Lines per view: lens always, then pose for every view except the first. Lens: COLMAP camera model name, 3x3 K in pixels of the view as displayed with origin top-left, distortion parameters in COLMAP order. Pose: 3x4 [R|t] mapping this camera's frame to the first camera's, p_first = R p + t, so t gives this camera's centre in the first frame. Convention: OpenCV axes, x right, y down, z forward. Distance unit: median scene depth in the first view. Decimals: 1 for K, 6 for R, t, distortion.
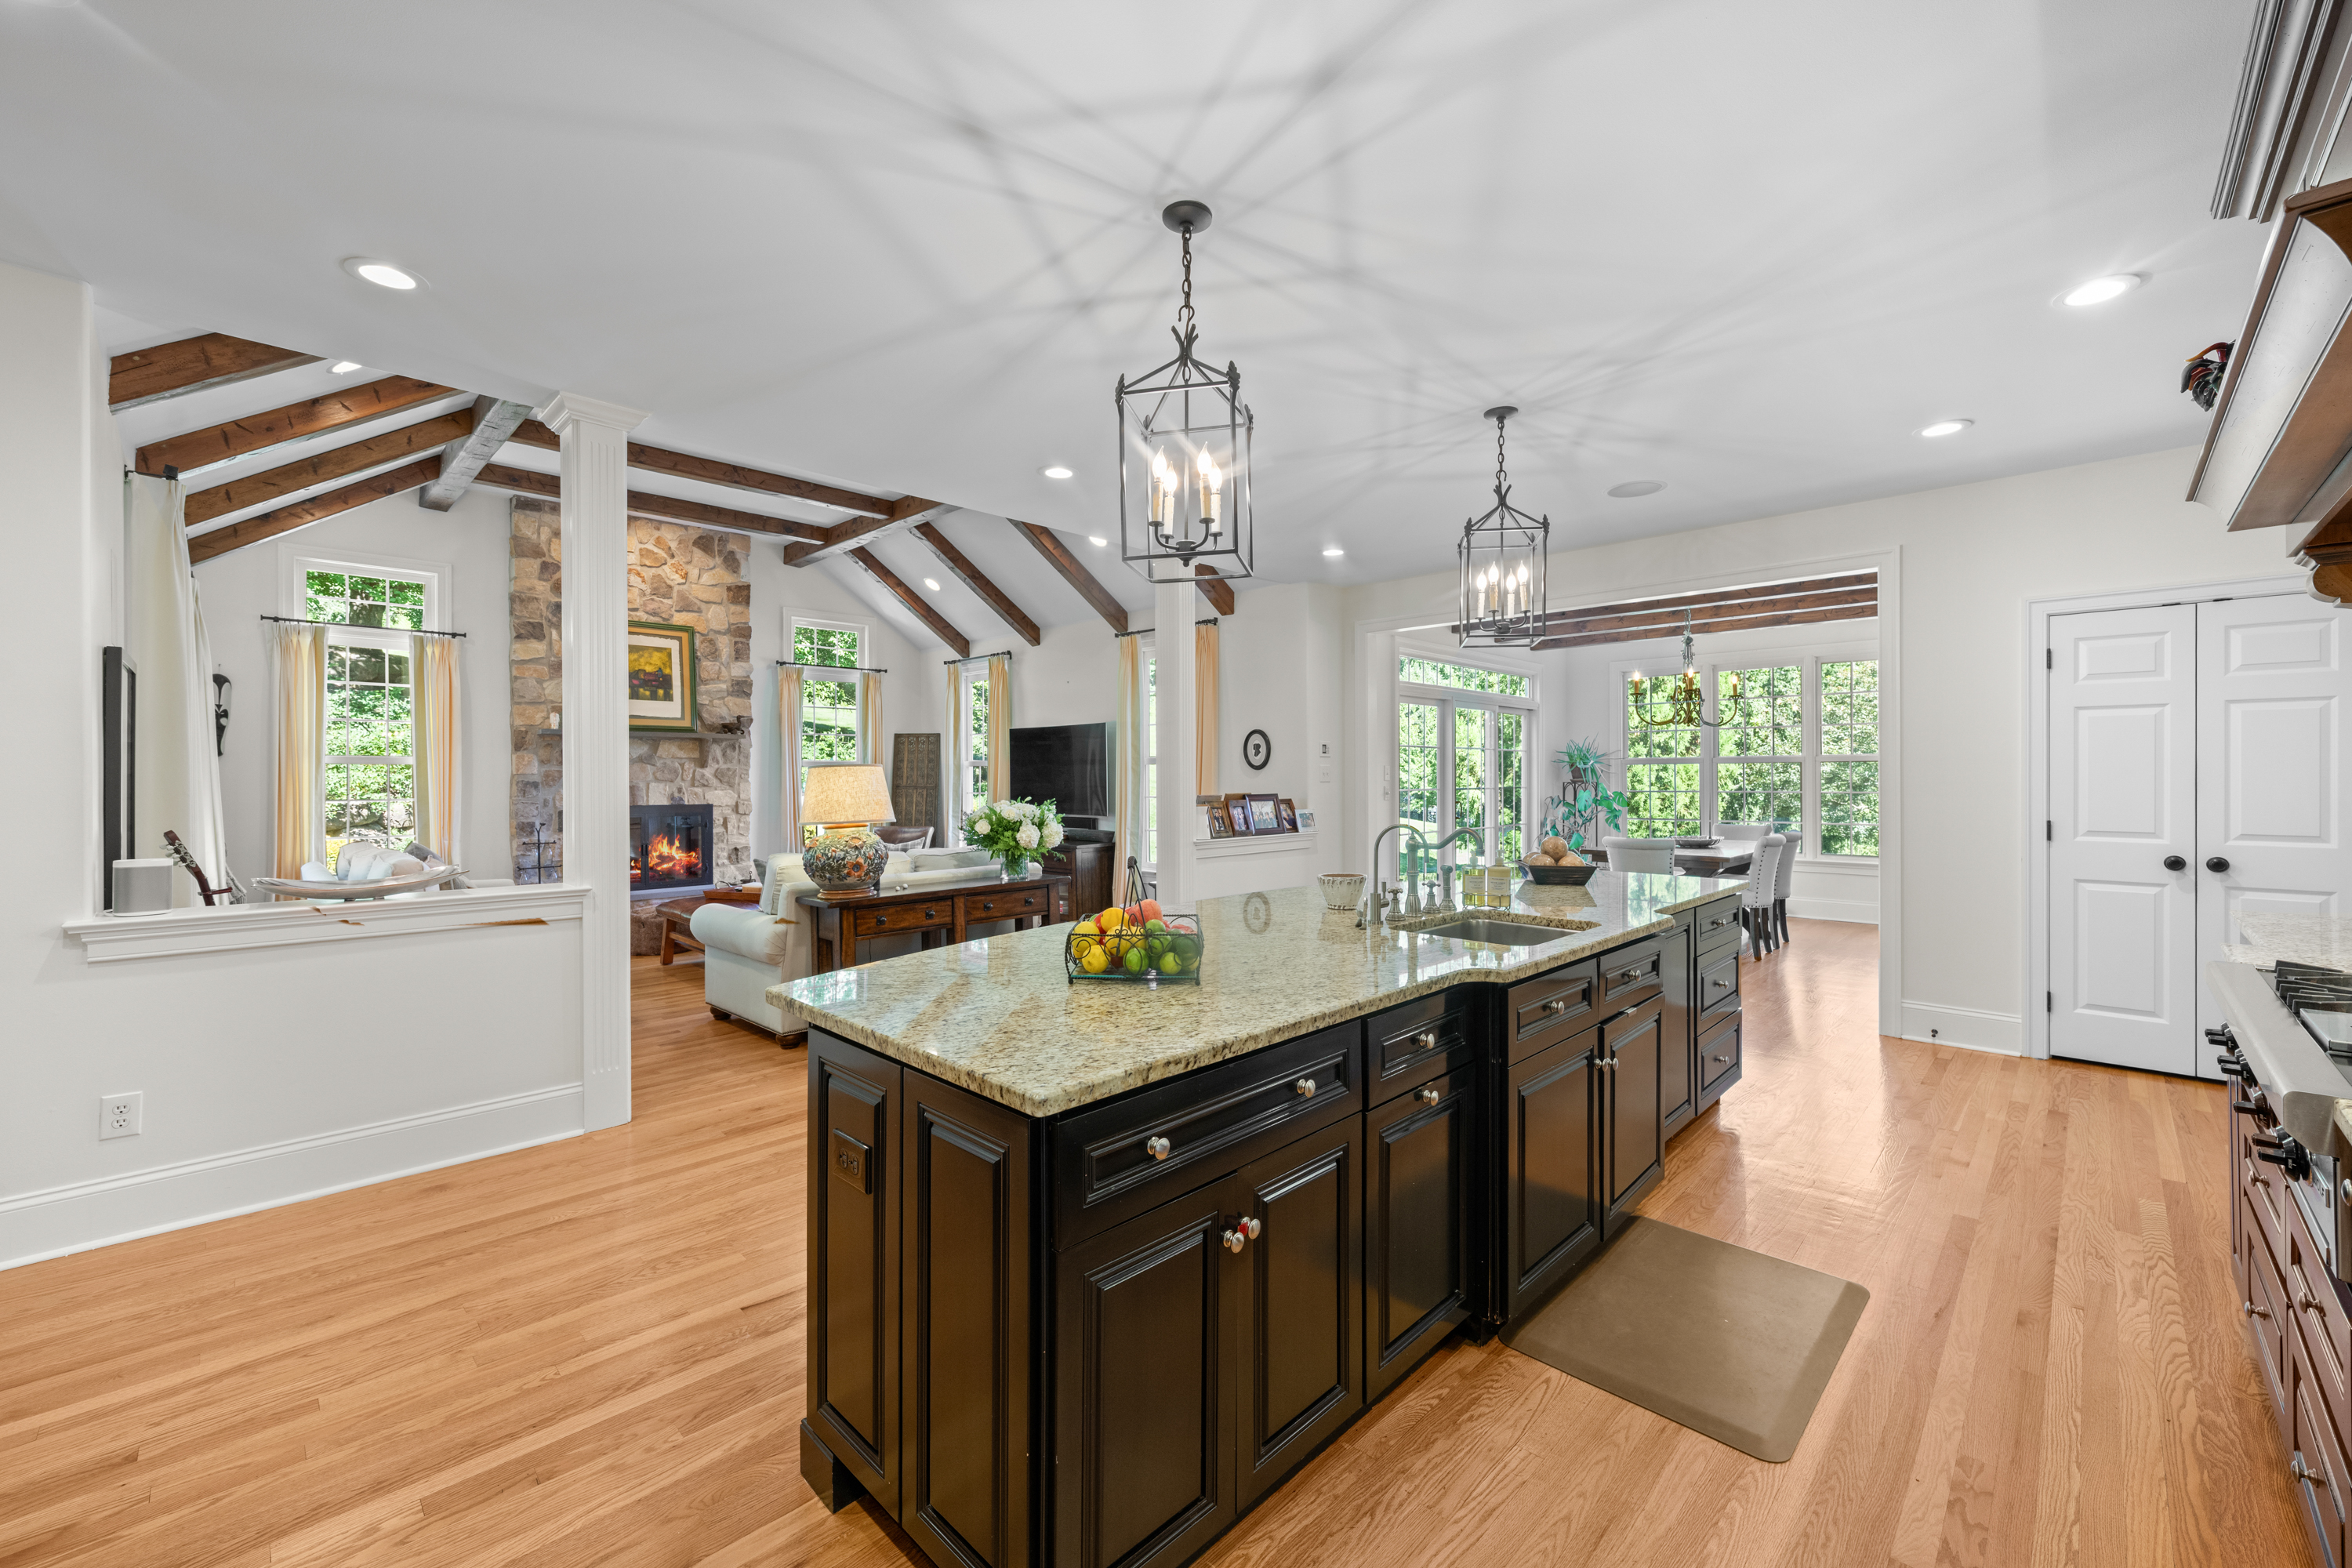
lens RADIAL K [[936.3, 0, 1177.7], [0, 936.3, 780.9], [0, 0, 1]] dist [0.001167, -0.000125]
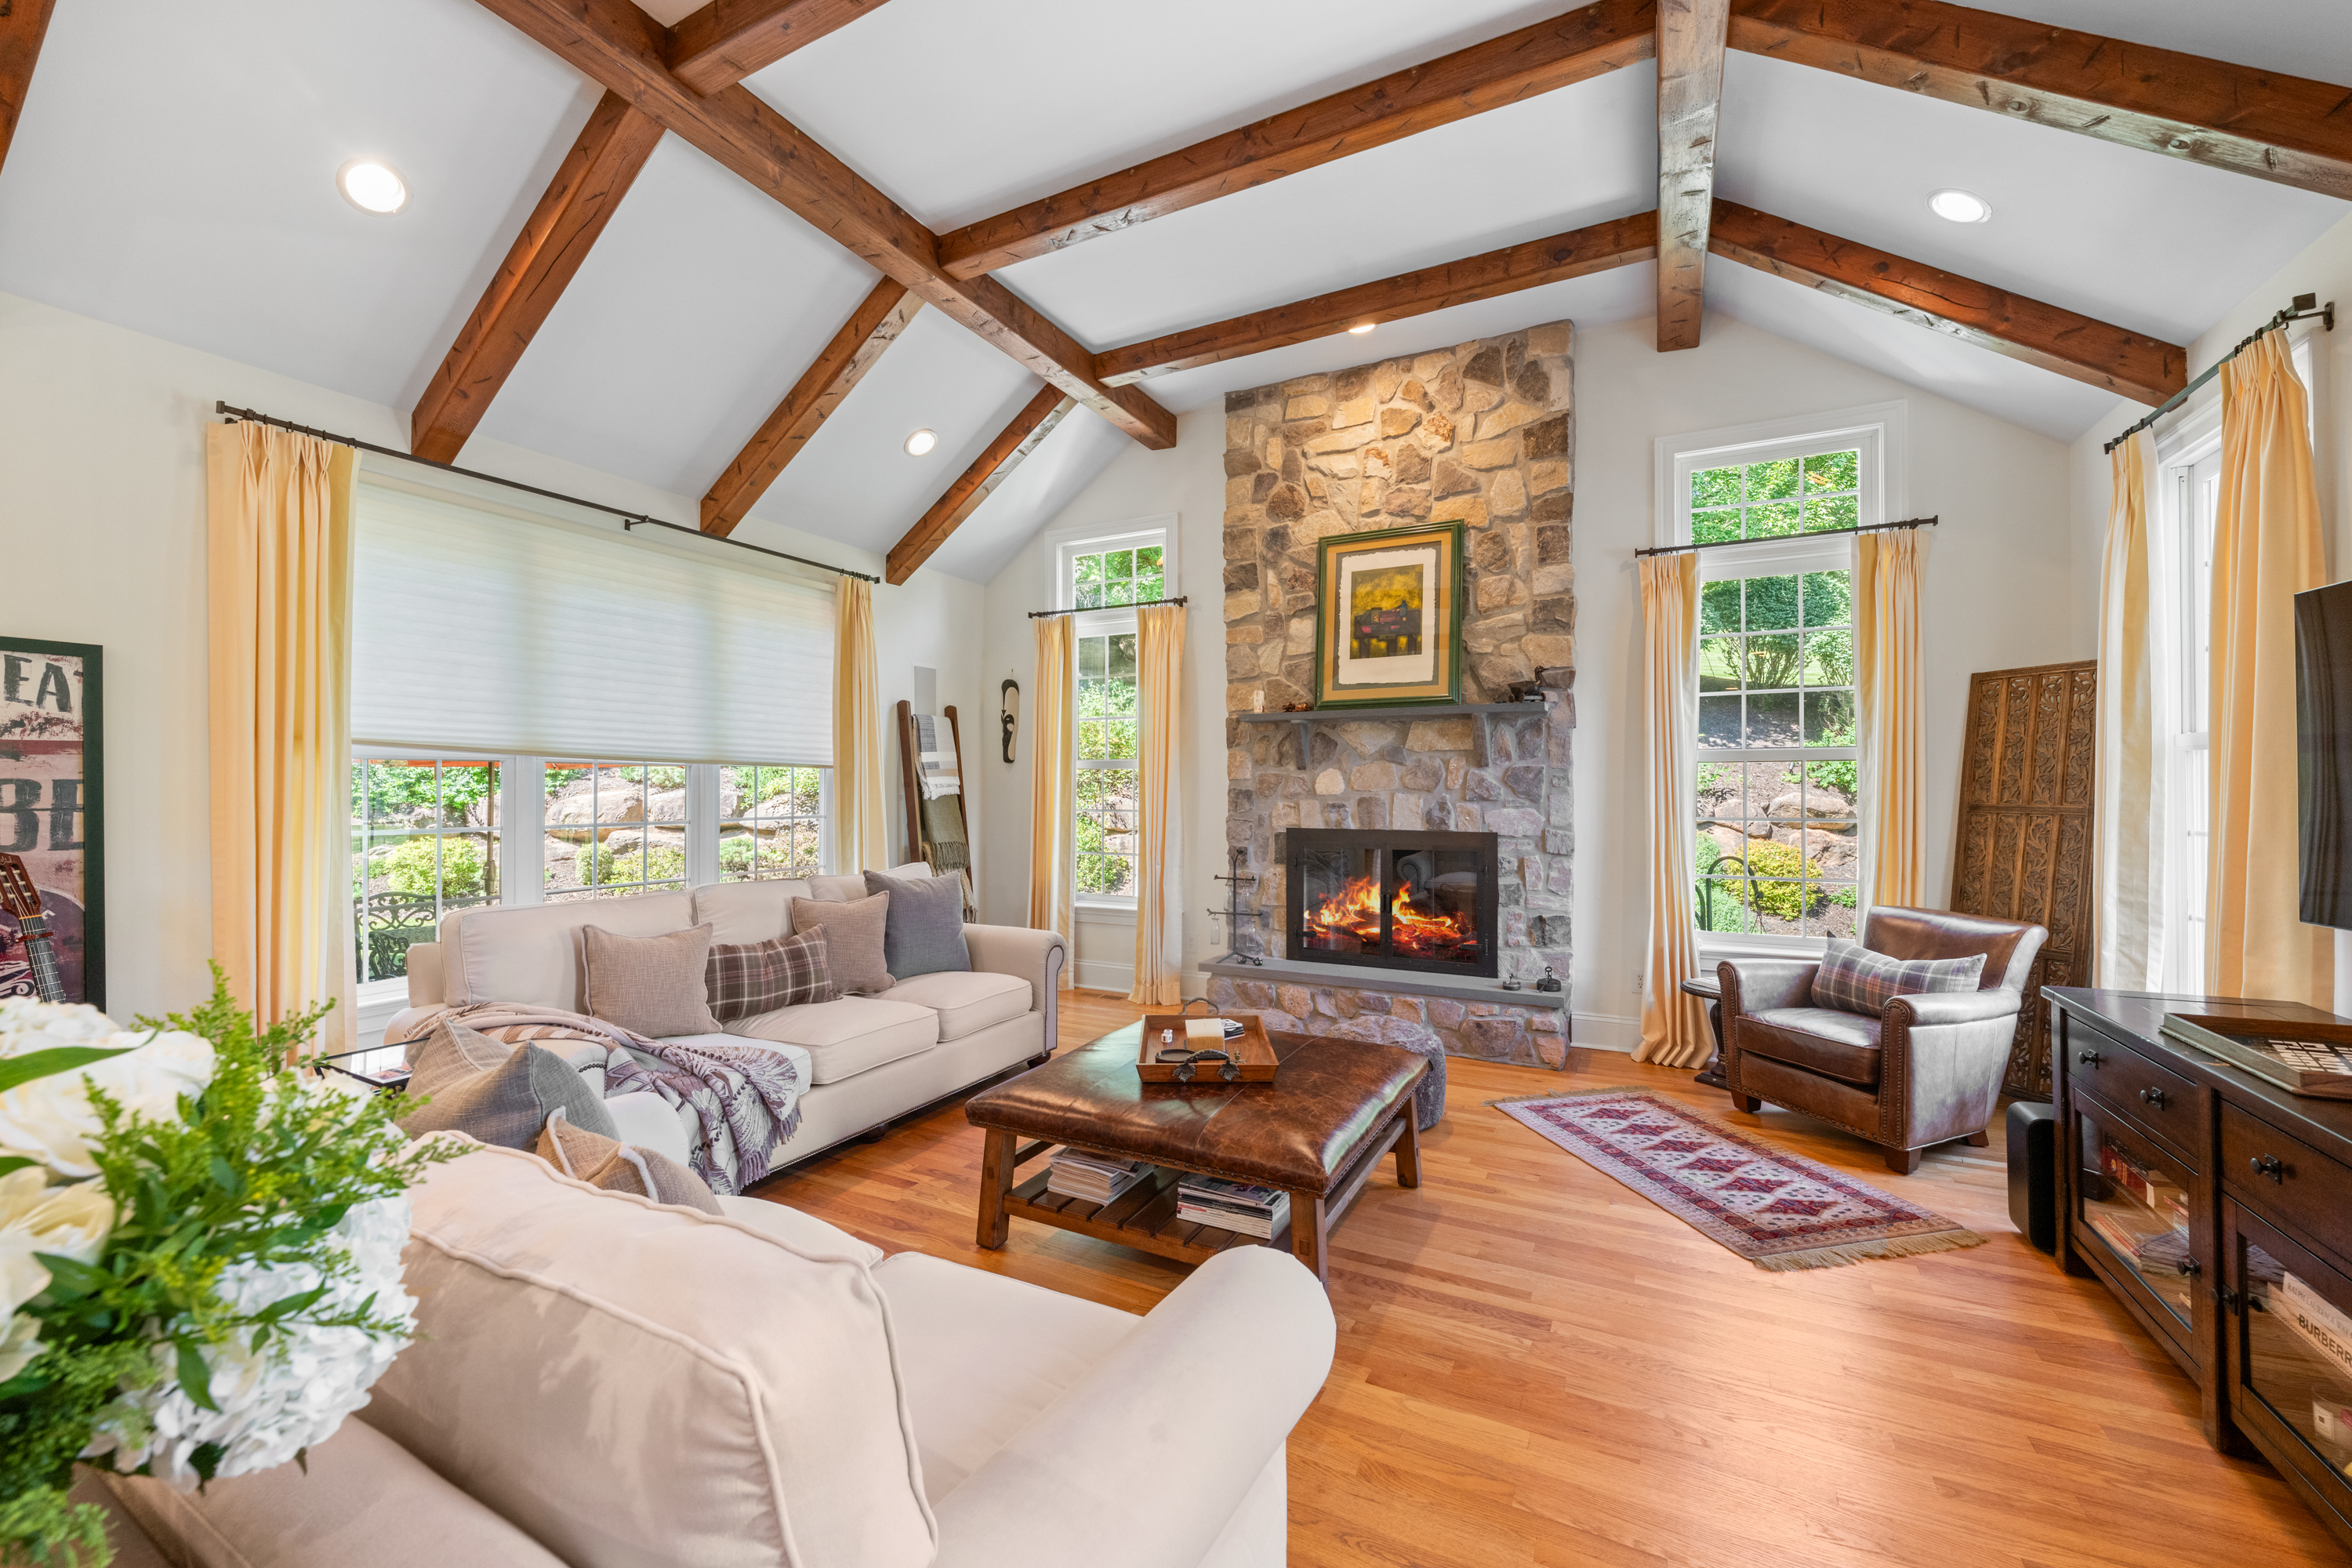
lens RADIAL K [[936.3, 0, 1178.4], [0, 936.3, 783.8], [0, 0, 1]] dist [0.001167, -0.000125]
pose [[0.289171, -0.002264, -0.957275, -0.023624], [-0.004822, 0.999981, -0.003822, -0.001068], [0.957265, 0.005721, 0.289155, 0.668144]]
